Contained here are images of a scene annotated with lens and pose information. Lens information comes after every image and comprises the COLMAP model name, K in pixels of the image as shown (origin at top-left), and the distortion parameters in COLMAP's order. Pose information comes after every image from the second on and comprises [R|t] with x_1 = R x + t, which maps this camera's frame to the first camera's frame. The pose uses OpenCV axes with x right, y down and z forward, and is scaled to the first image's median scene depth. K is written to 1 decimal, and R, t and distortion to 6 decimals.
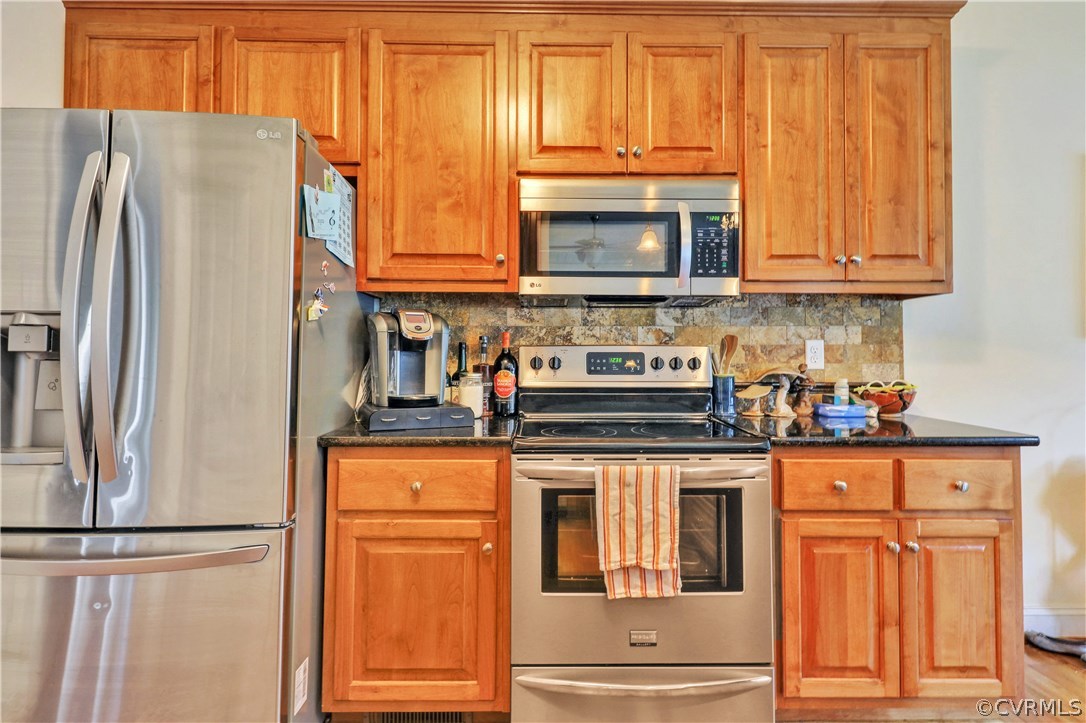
lens RADIAL K [[564.3, 0, 558.9], [0, 564.3, 341.9], [0, 0, 1]] dist [0.014248, -0.003346]
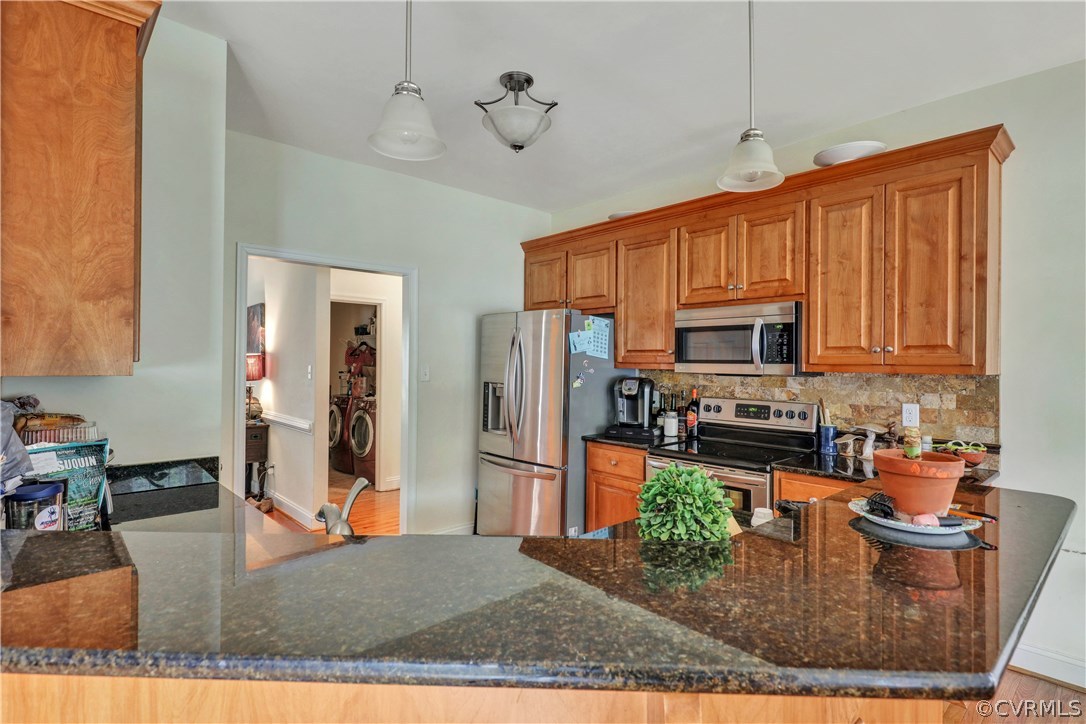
lens RADIAL K [[564.3, 0, 538.8], [0, 564.3, 359.0], [0, 0, 1]] dist [0.014248, -0.003346]
pose [[0.649682, -0.000853, -0.760206, 1.012729], [0.013444, 0.999856, 0.010368, -0.148136], [0.760087, -0.016956, 0.649600, -0.537096]]
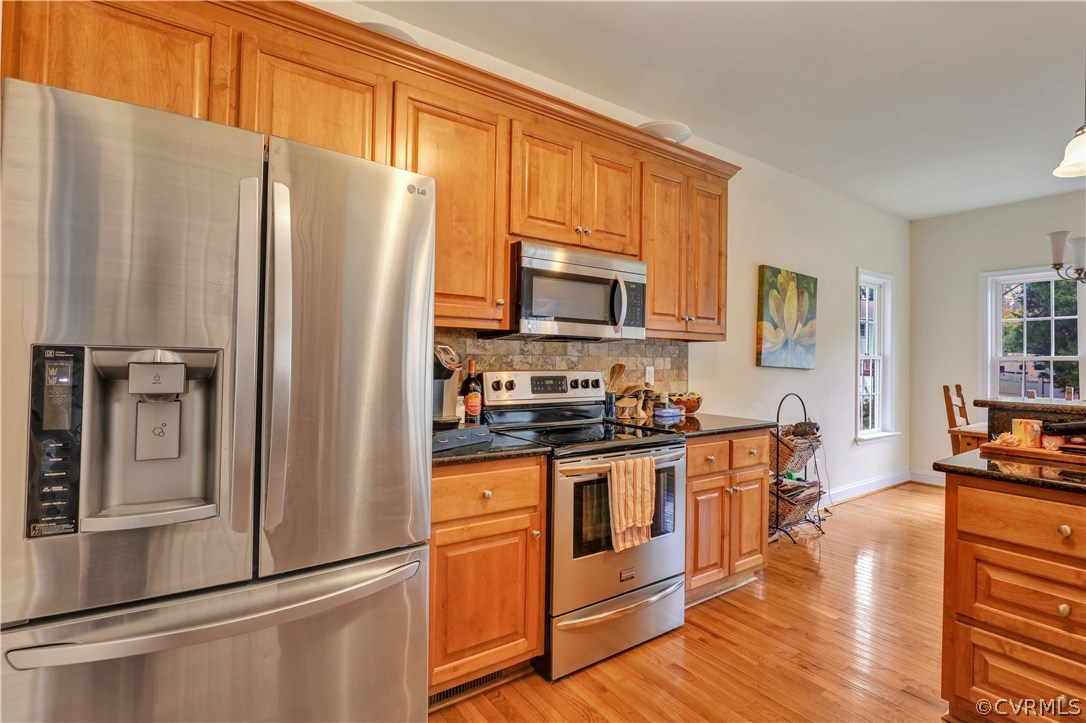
lens RADIAL K [[510.4, 0, 545.1], [0, 510.4, 355.2], [0, 0, 1]] dist [-0.009753, 0.000518]
pose [[0.830075, 0.015087, 0.557448, -0.627640], [-0.024492, 0.999656, 0.009416, -0.045297], [-0.557114, -0.021469, 0.830158, 0.025201]]
